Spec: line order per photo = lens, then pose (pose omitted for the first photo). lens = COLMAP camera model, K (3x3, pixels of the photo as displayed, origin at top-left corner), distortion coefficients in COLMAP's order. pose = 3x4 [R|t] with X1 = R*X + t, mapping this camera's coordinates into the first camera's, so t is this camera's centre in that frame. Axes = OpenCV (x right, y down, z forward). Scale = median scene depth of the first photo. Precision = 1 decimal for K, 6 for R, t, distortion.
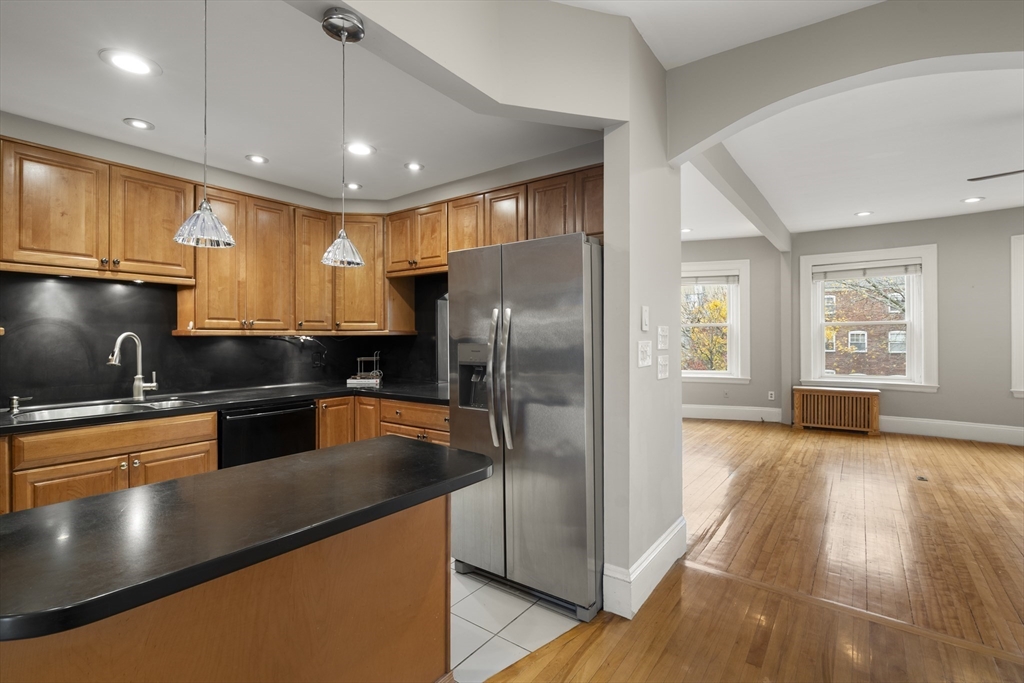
lens RADIAL K [[485.4, 0, 511.6], [0, 485.4, 339.6], [0, 0, 1]] dist [-0.005764, 0.002928]
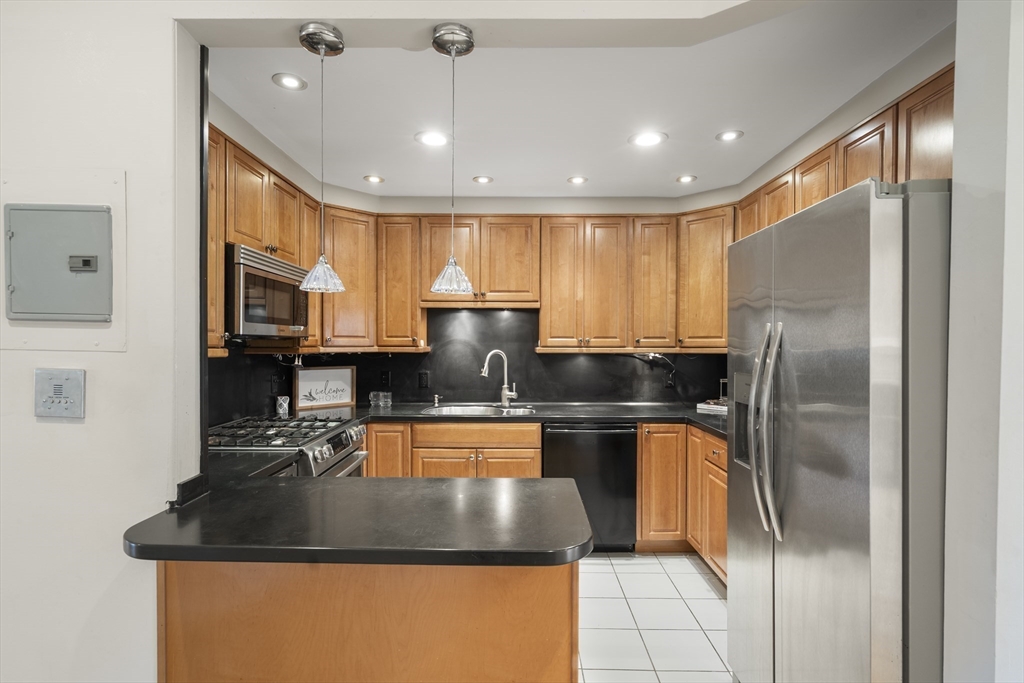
lens RADIAL K [[513.0, 0, 494.6], [0, 513.0, 357.3], [0, 0, 1]] dist [-0.003102, -0.001176]
pose [[0.572432, 0.021672, -0.819666, 0.269310], [-0.006952, 0.999743, 0.021577, -0.023923], [0.819923, -0.006653, 0.572435, 0.245469]]
